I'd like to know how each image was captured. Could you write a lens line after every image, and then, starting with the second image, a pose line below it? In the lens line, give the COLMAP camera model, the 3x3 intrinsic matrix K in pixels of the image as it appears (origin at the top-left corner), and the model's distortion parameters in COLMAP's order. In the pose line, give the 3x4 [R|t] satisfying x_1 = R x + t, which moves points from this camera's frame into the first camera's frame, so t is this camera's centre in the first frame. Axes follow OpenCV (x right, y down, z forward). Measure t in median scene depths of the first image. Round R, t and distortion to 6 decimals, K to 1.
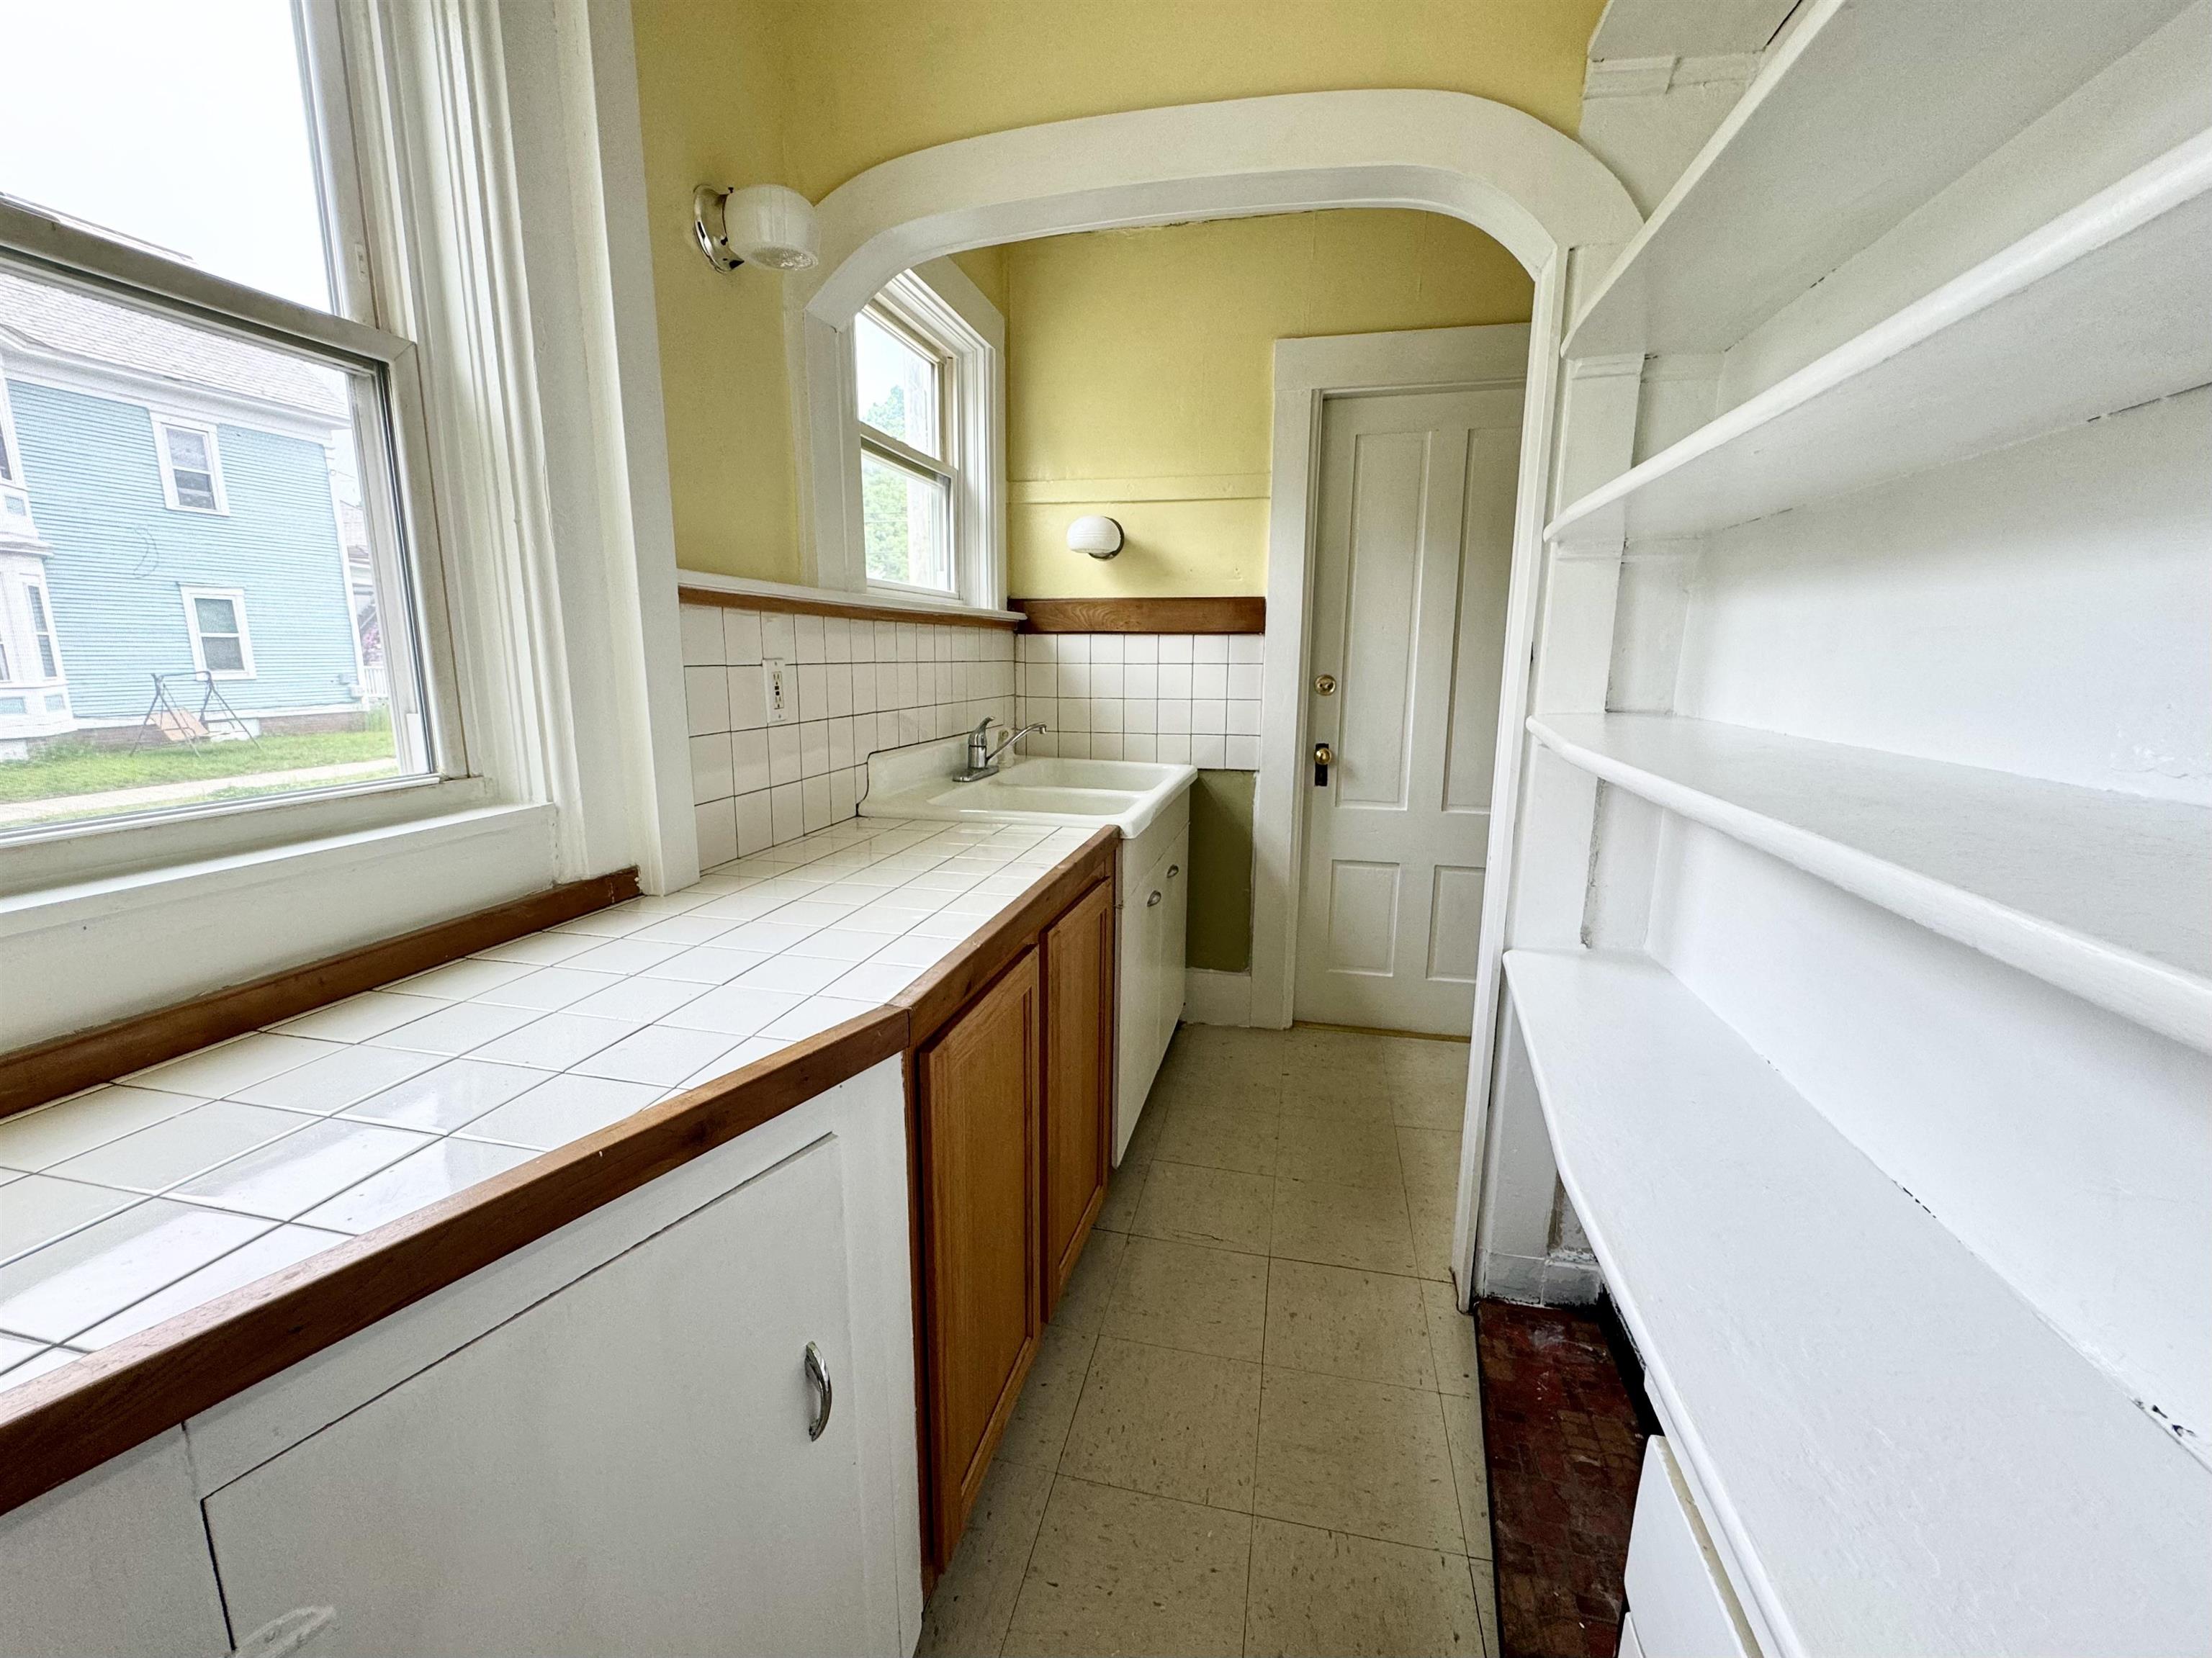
lens RADIAL K [[893.0, 0, 1113.2], [0, 893.0, 832.3], [0, 0, 1]] dist [-0.003096, 0.000078]
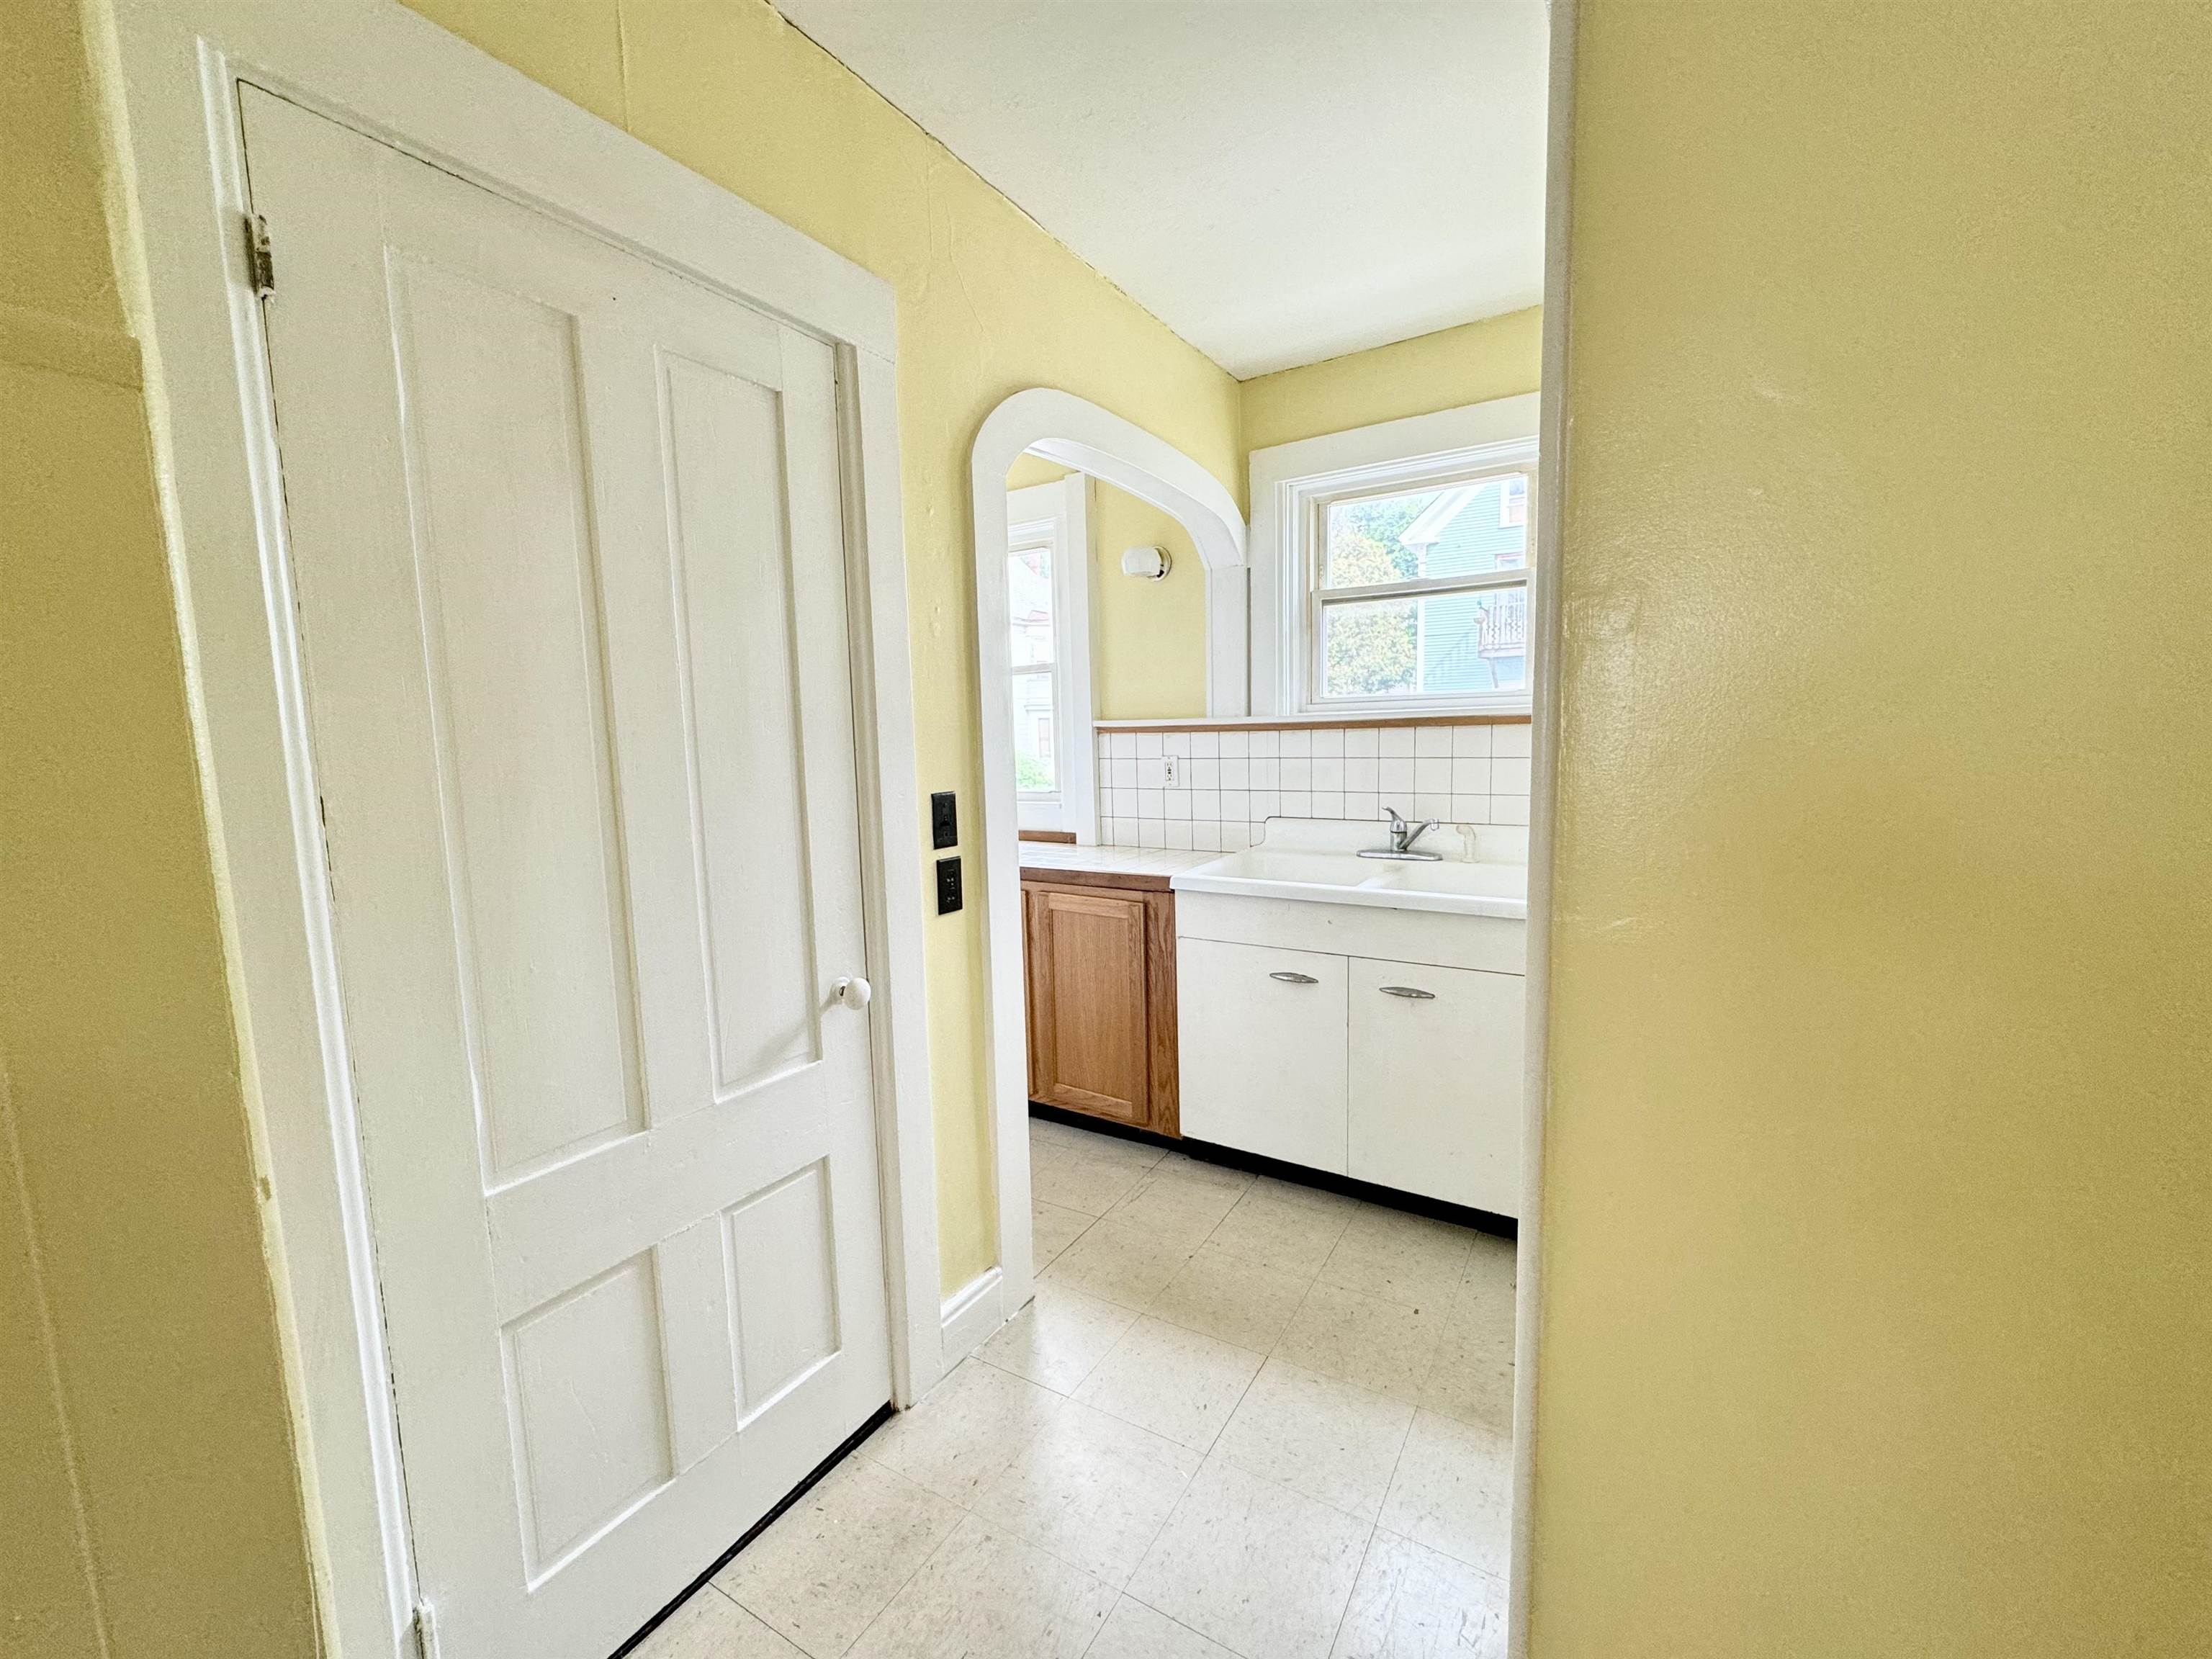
lens RADIAL K [[893.1, 0, 1102.0], [0, 893.1, 832.7], [0, 0, 1]] dist [-0.003096, 0.000078]
pose [[-0.330536, 0.097270, -0.938768, 1.561303], [-0.171634, 0.971894, 0.161134, -0.321714], [0.928056, 0.214385, -0.304551, 1.500130]]
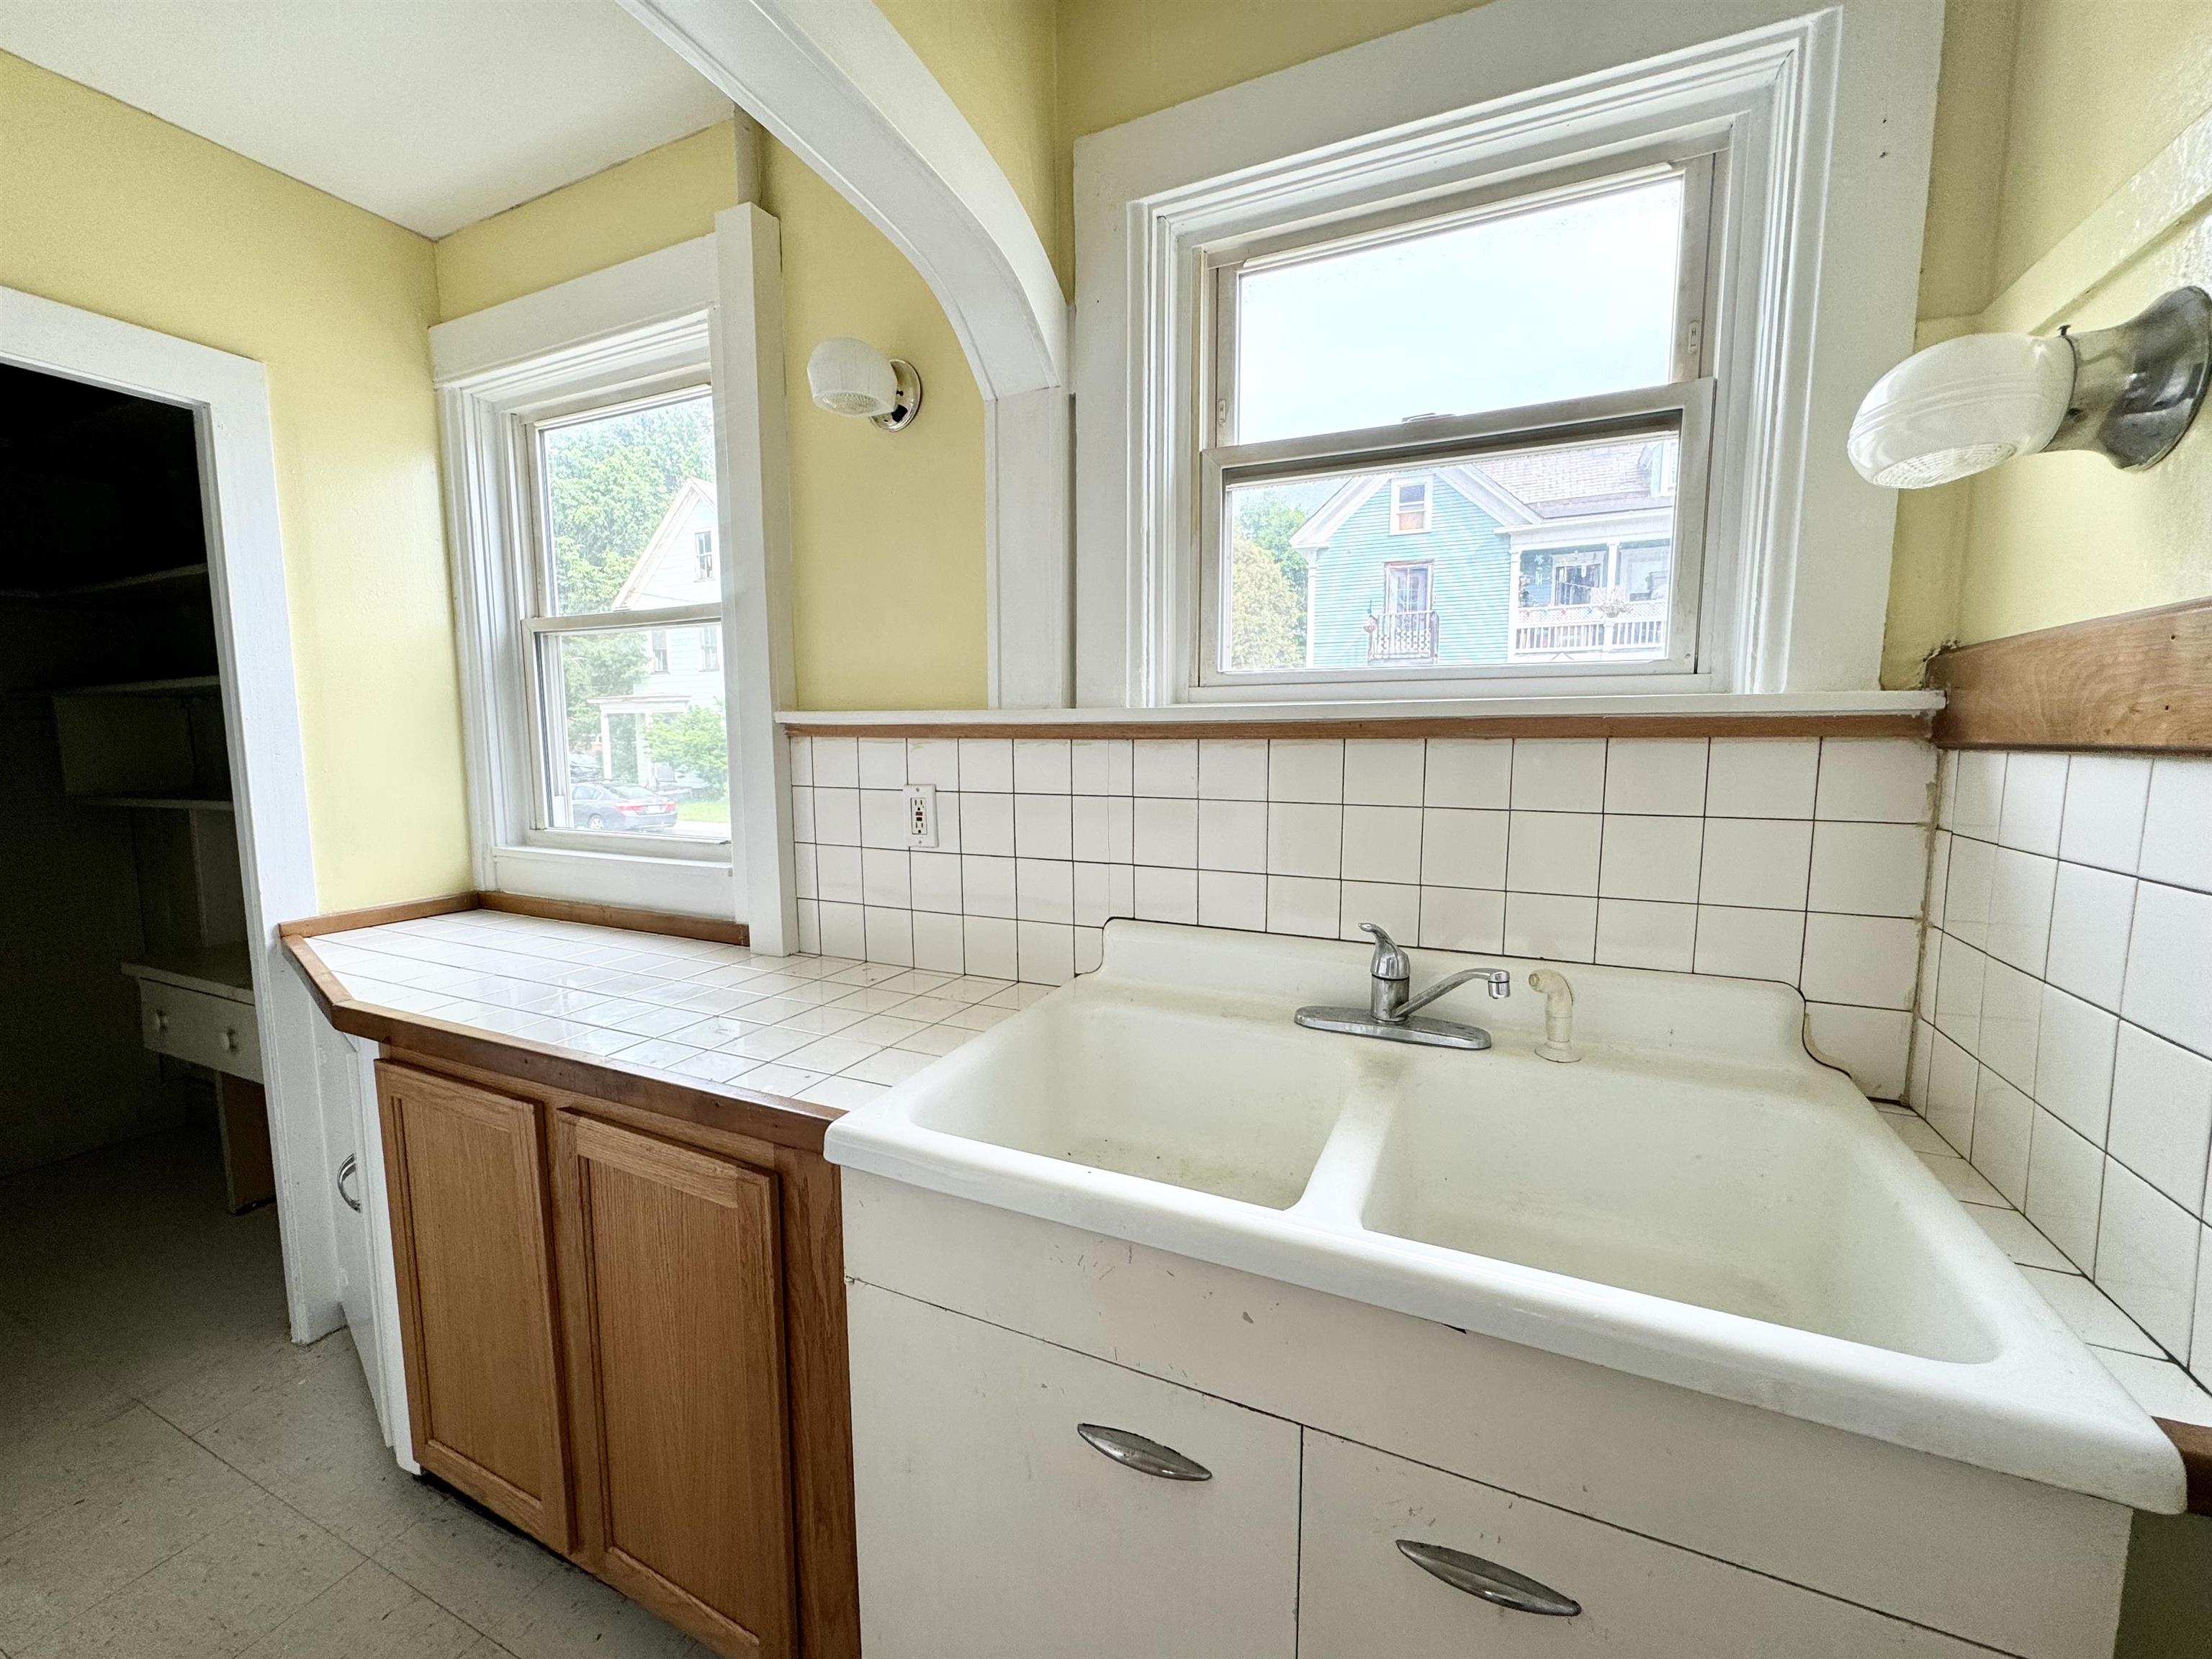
lens RADIAL K [[893.1, 0, 1105.2], [0, 893.1, 837.9], [0, 0, 1]] dist [-0.003096, 0.000078]
pose [[-0.210269, 0.095773, -0.972941, 0.551093], [-0.198724, 0.970227, 0.138453, -0.315235], [0.957233, 0.222459, -0.184976, 1.390245]]
